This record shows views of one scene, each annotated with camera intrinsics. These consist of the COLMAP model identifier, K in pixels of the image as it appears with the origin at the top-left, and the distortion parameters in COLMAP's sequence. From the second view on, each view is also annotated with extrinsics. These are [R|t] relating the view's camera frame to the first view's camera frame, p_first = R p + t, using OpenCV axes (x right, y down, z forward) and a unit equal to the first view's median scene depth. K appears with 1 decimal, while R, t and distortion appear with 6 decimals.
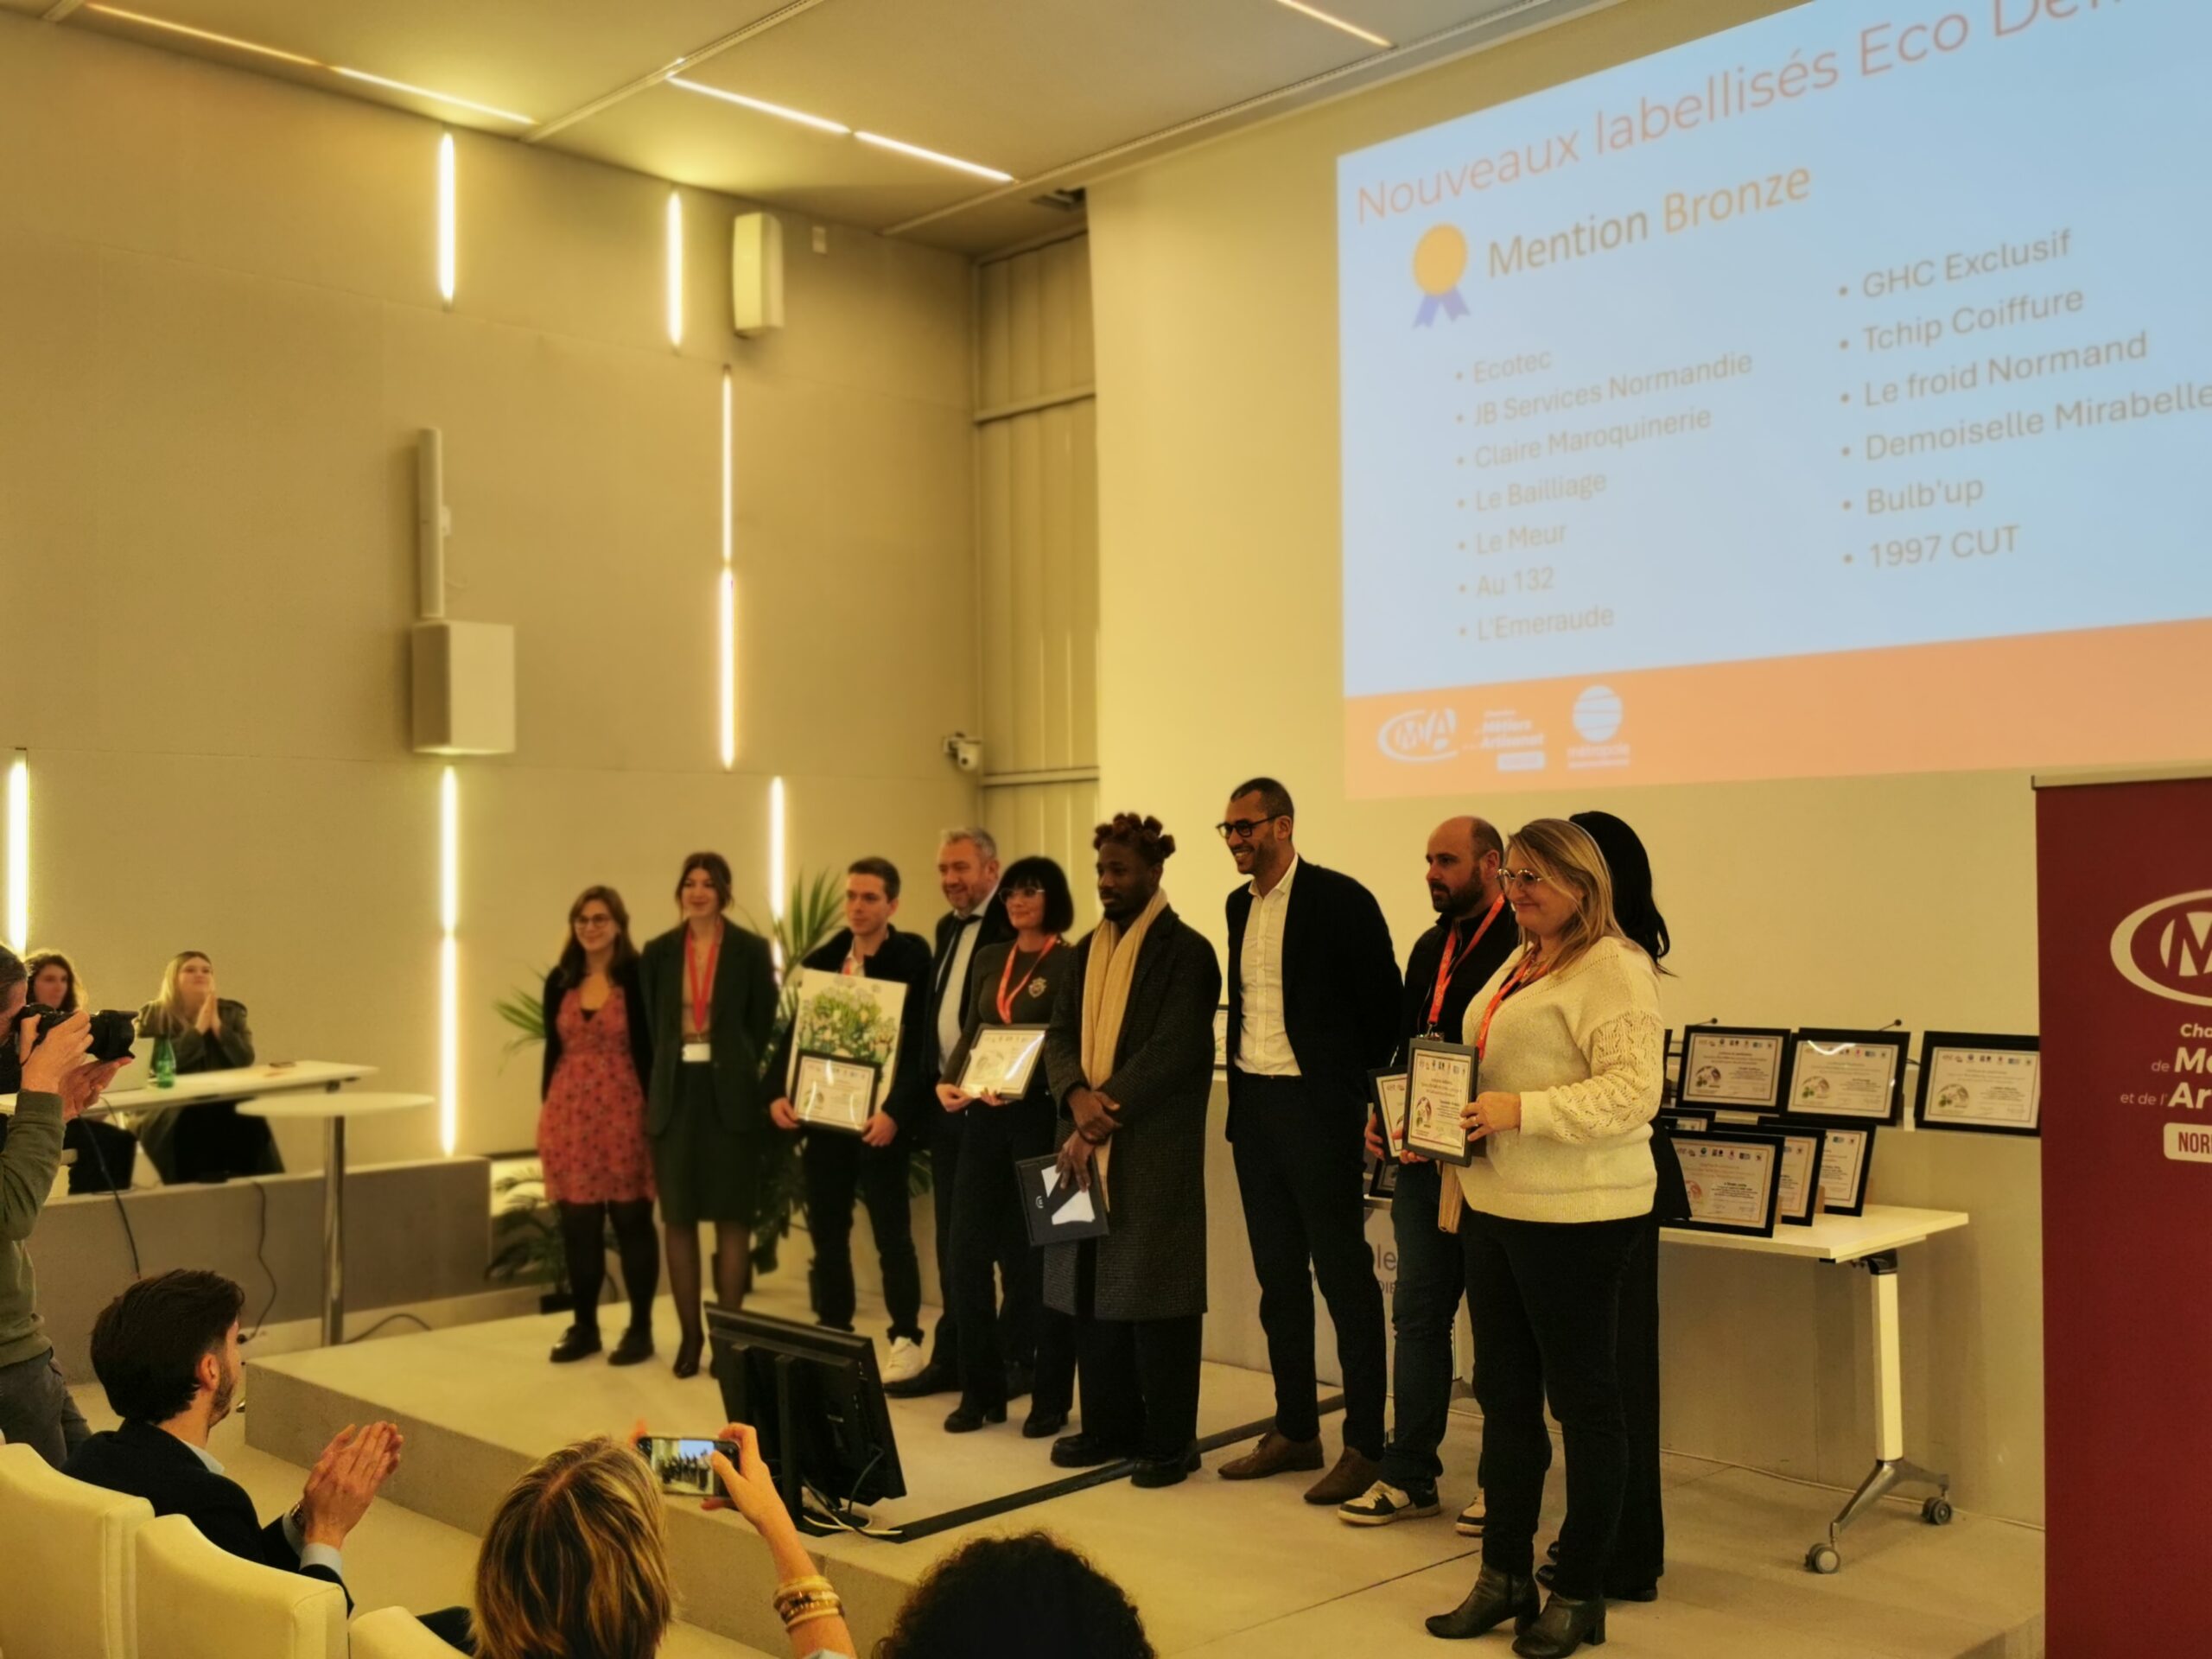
lens RADIAL K [[2271.6, 0, 1106.0], [0, 2271.6, 829.5], [0, 0, 1]] dist [0.014629, 0.040474]
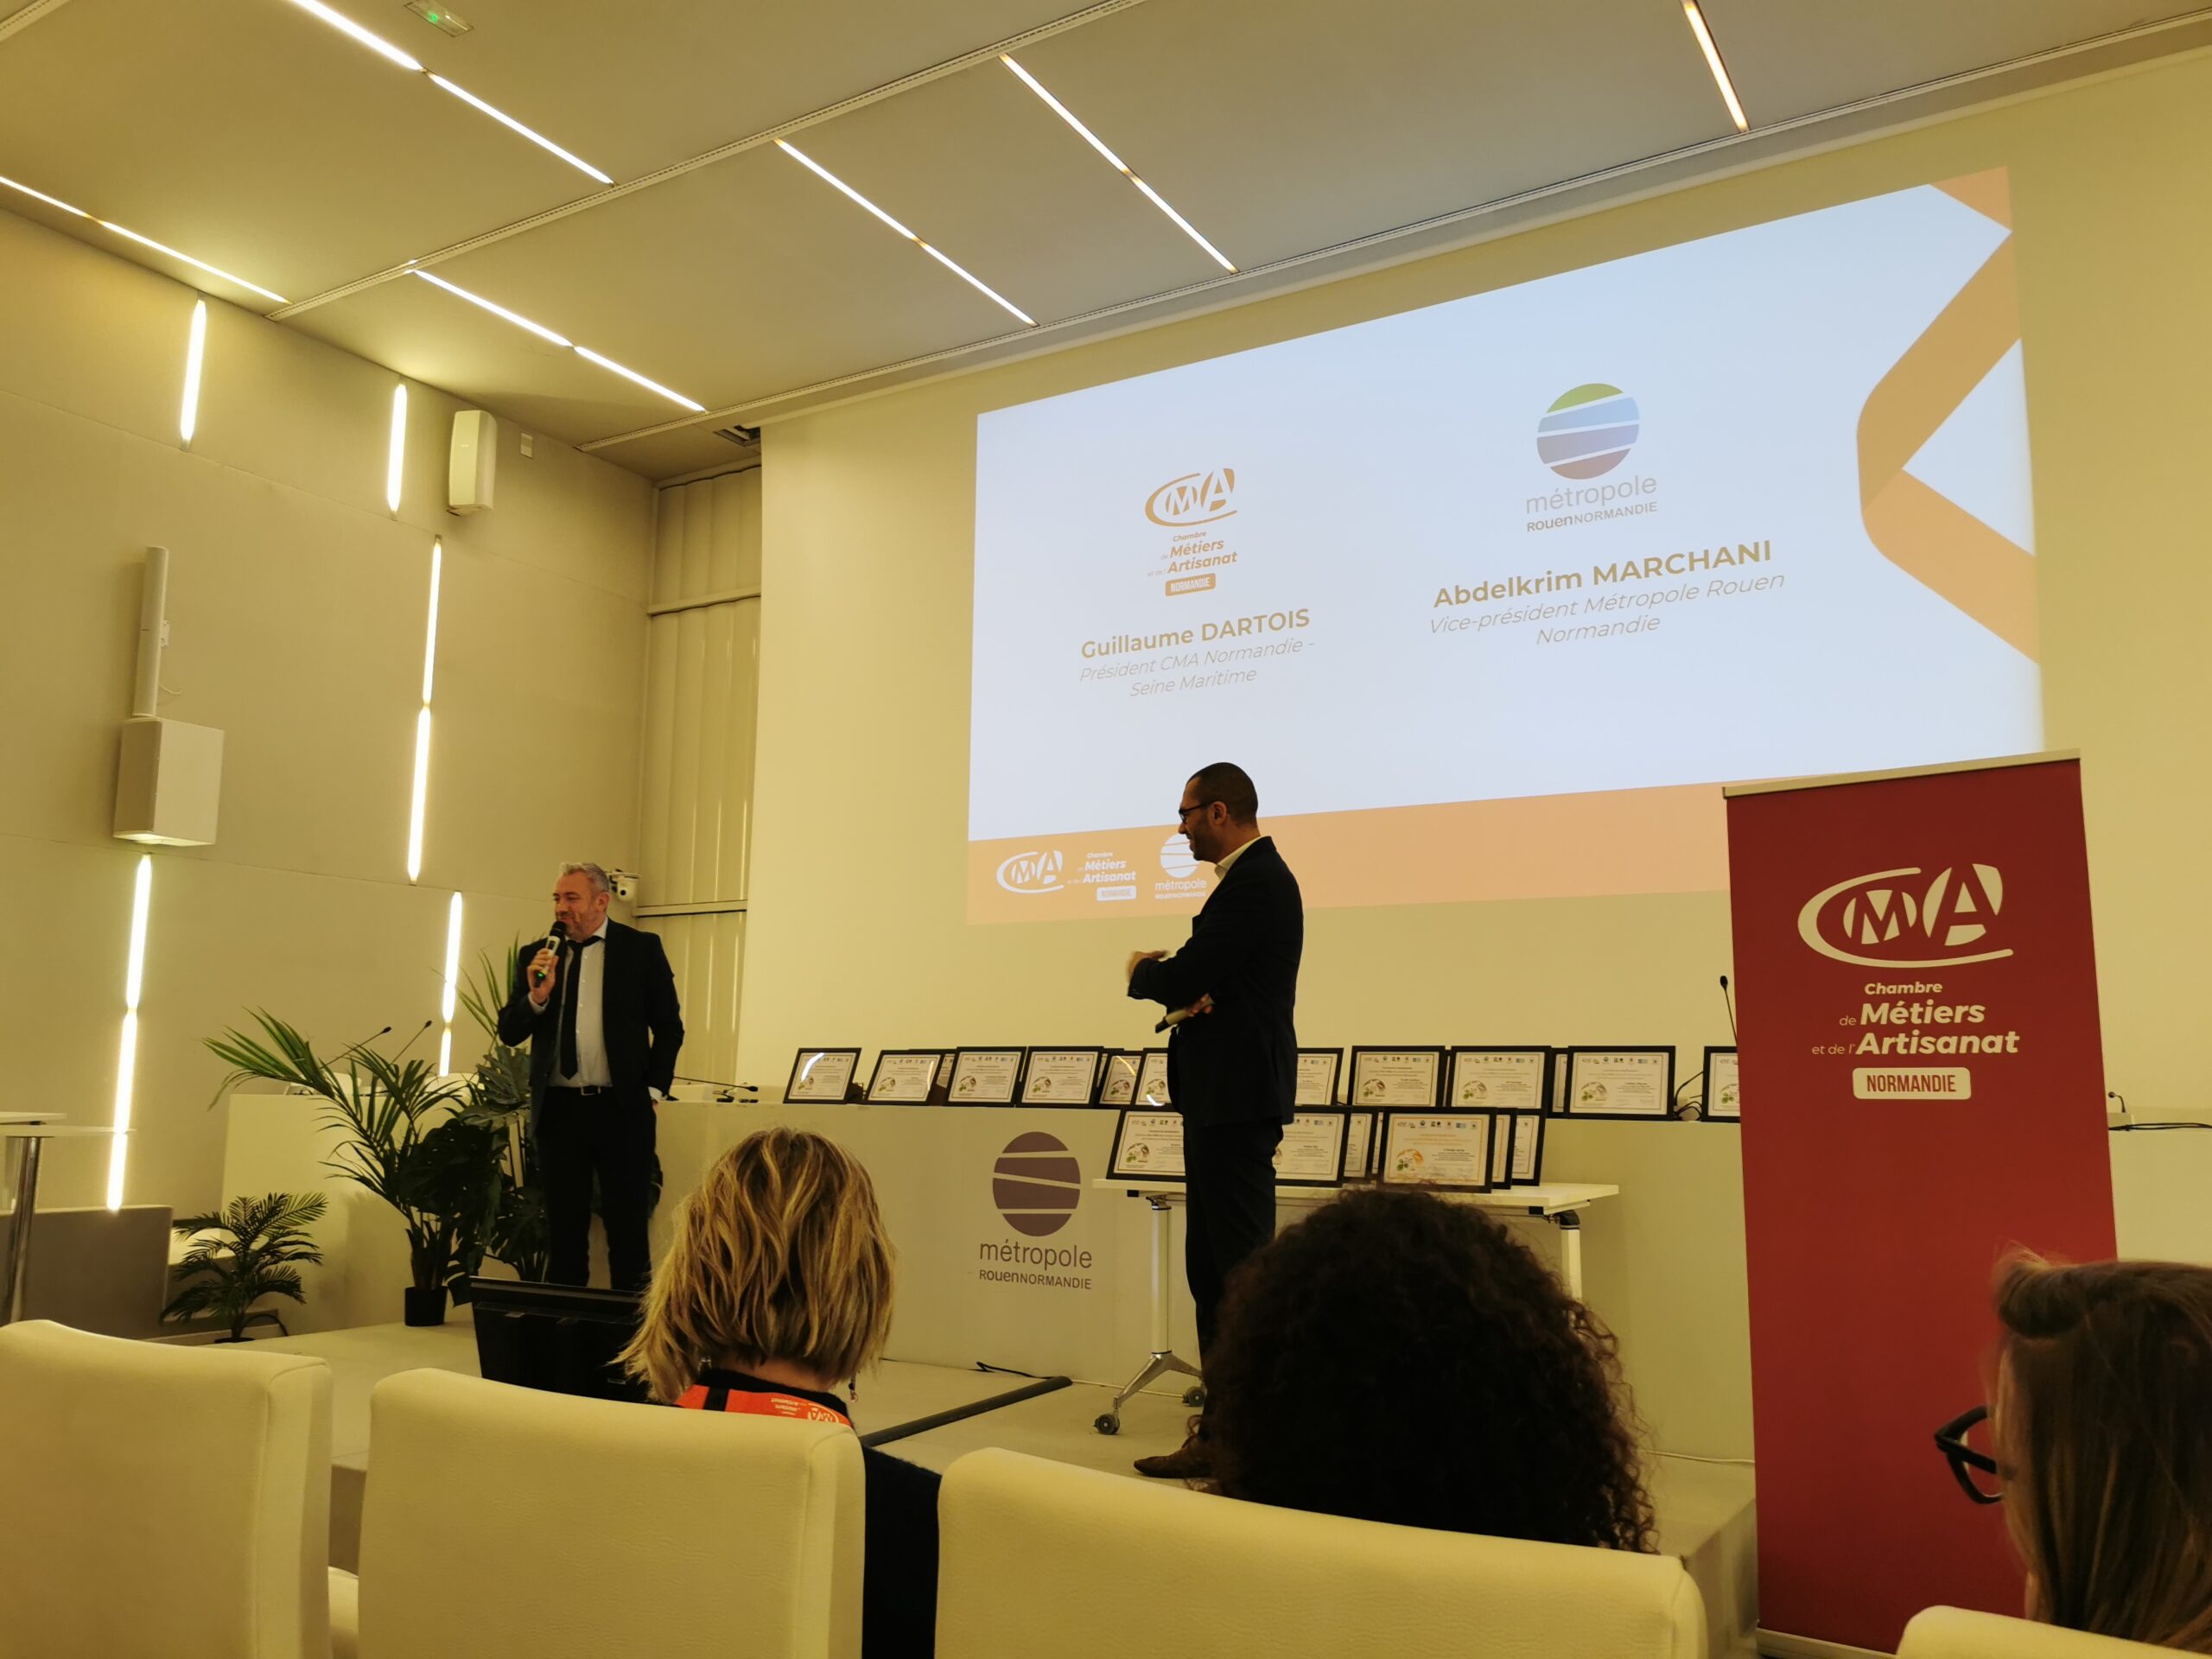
lens RADIAL K [[1743.4, 0, 1111.4], [0, 1743.4, 832.8], [0, 0, 1]] dist [0.058588, -0.083169]
pose [[0.966994, 0.059185, 0.247829, -0.057223], [-0.029507, 0.992116, -0.121799, 0.052991], [-0.253084, 0.110466, 0.961117, 0.085894]]
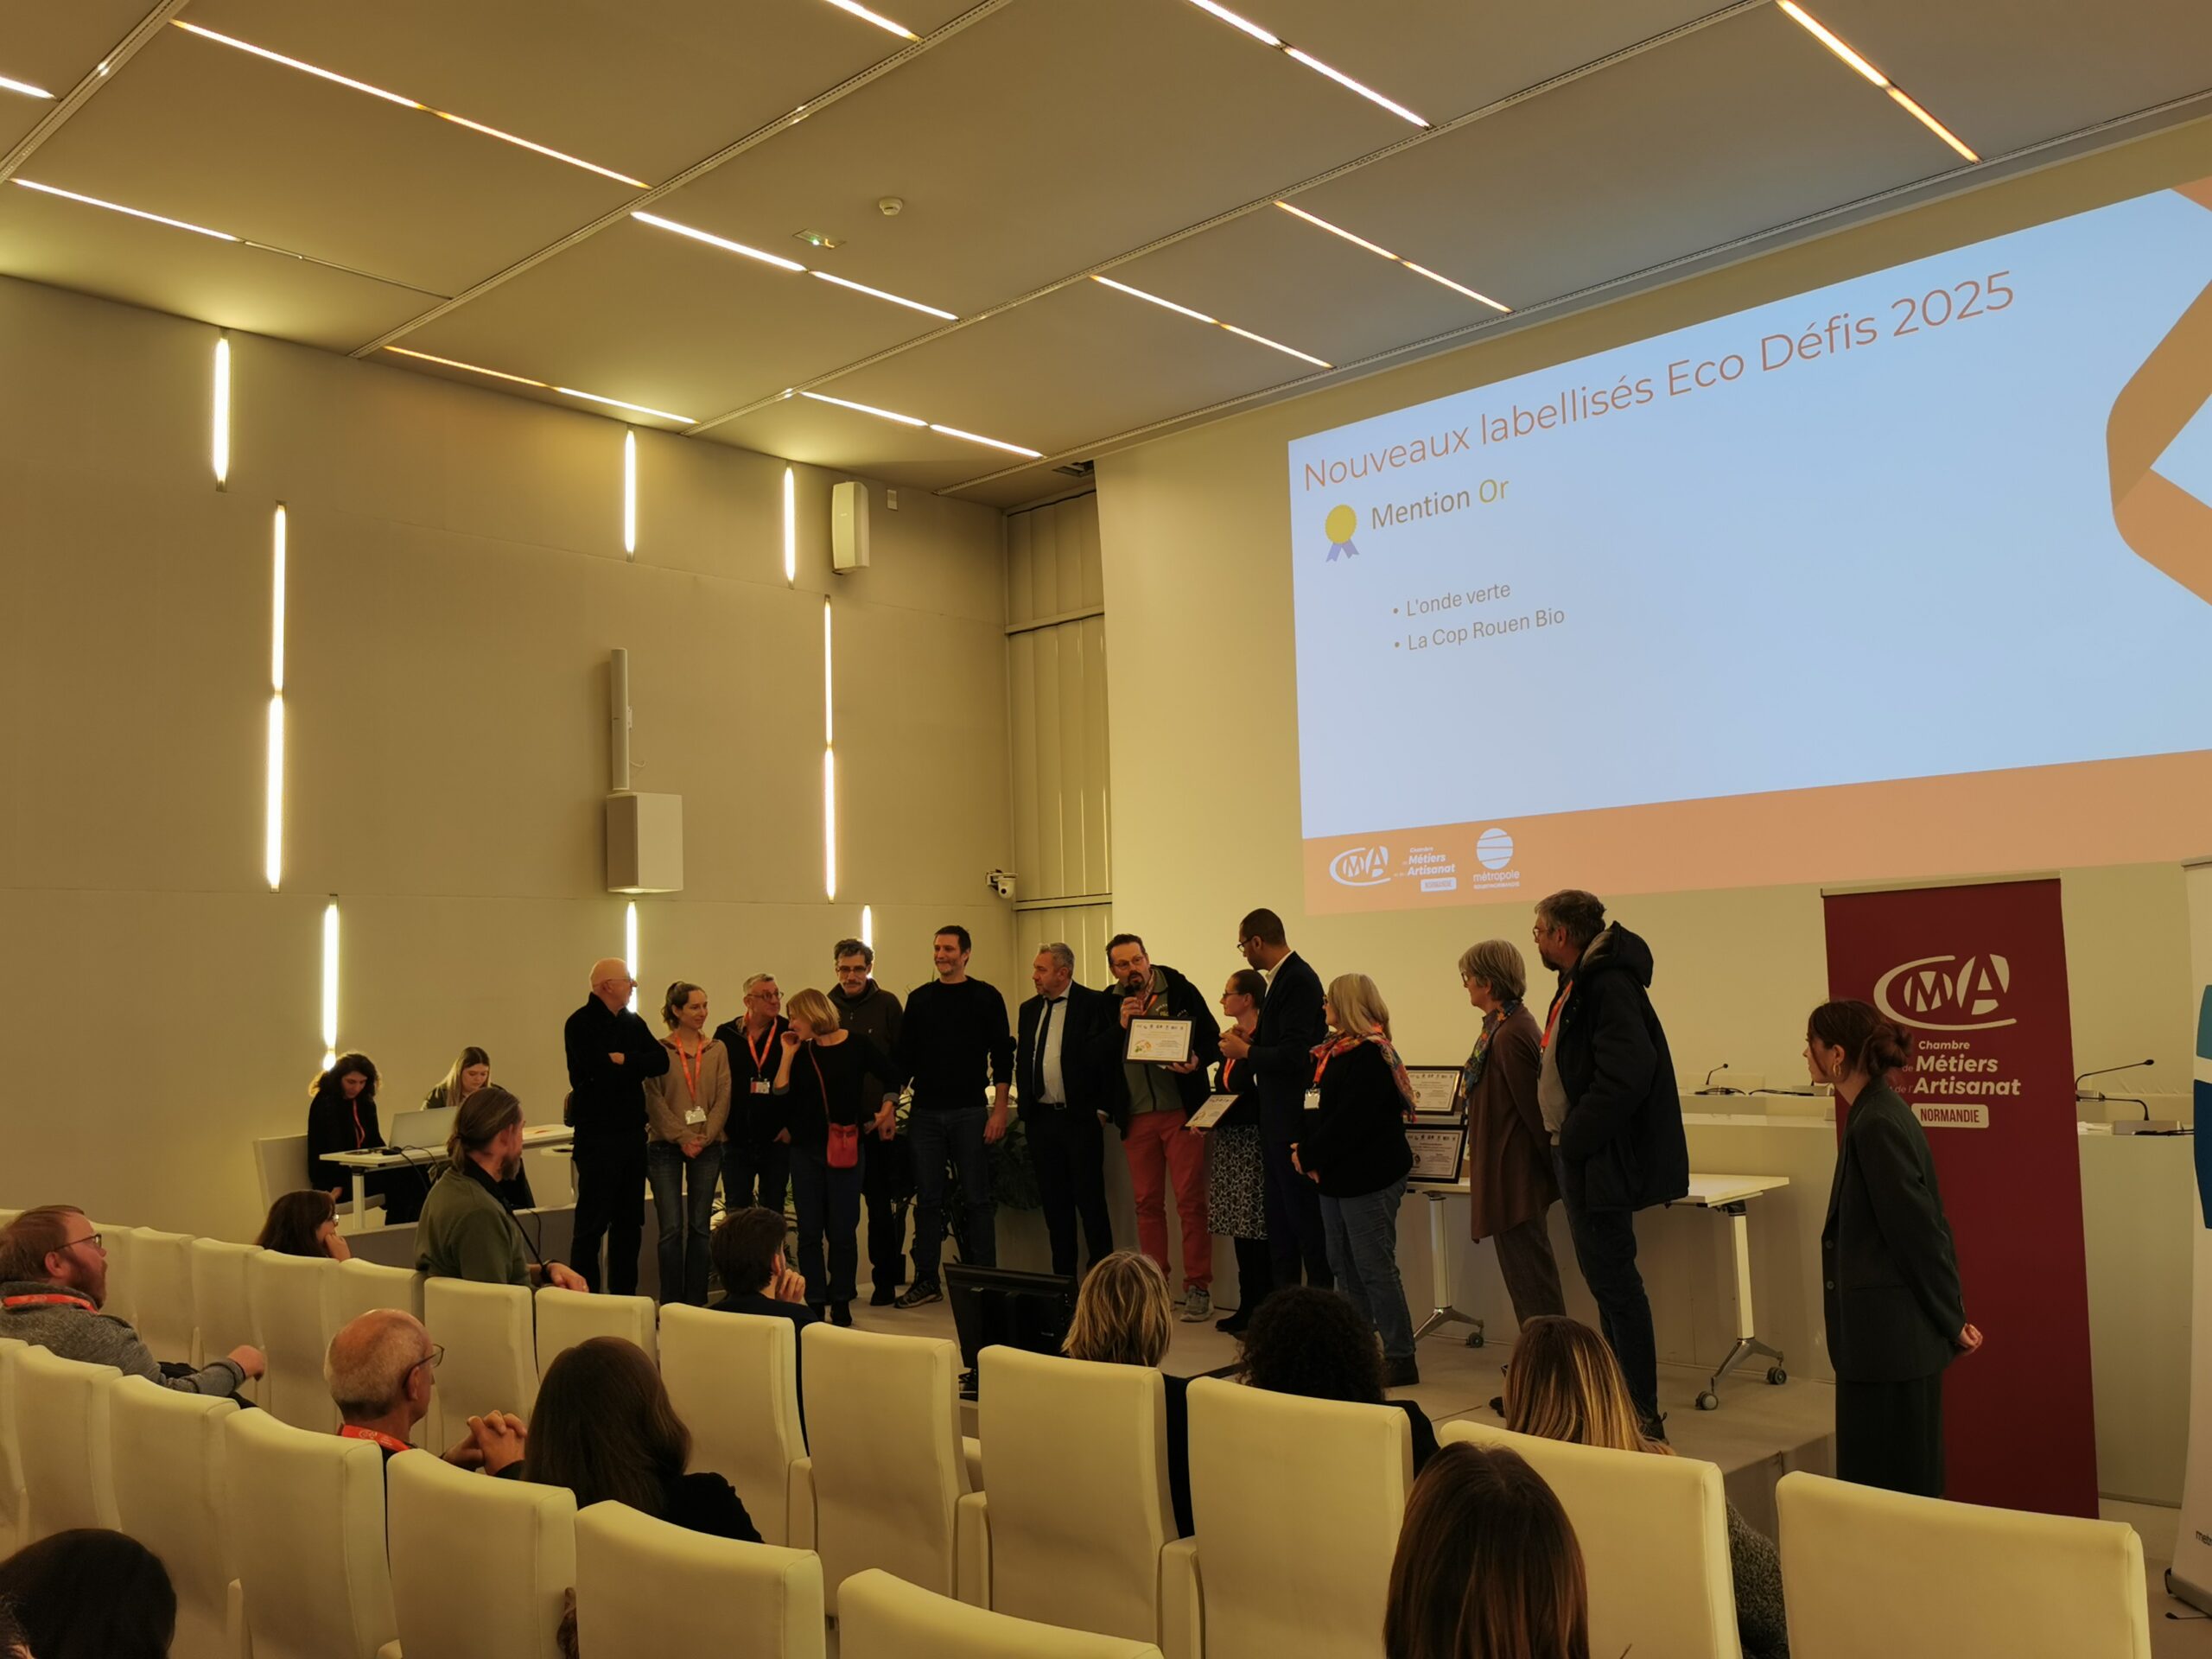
lens RADIAL K [[1925.3, 0, 1108.4], [0, 1925.3, 822.2], [0, 0, 1]] dist [0.018604, -0.011681]
pose [[0.998932, -0.014239, 0.043950, -0.064279], [0.017065, 0.997765, -0.064611, 0.003729], [-0.042932, 0.065292, 0.996942, -0.139771]]
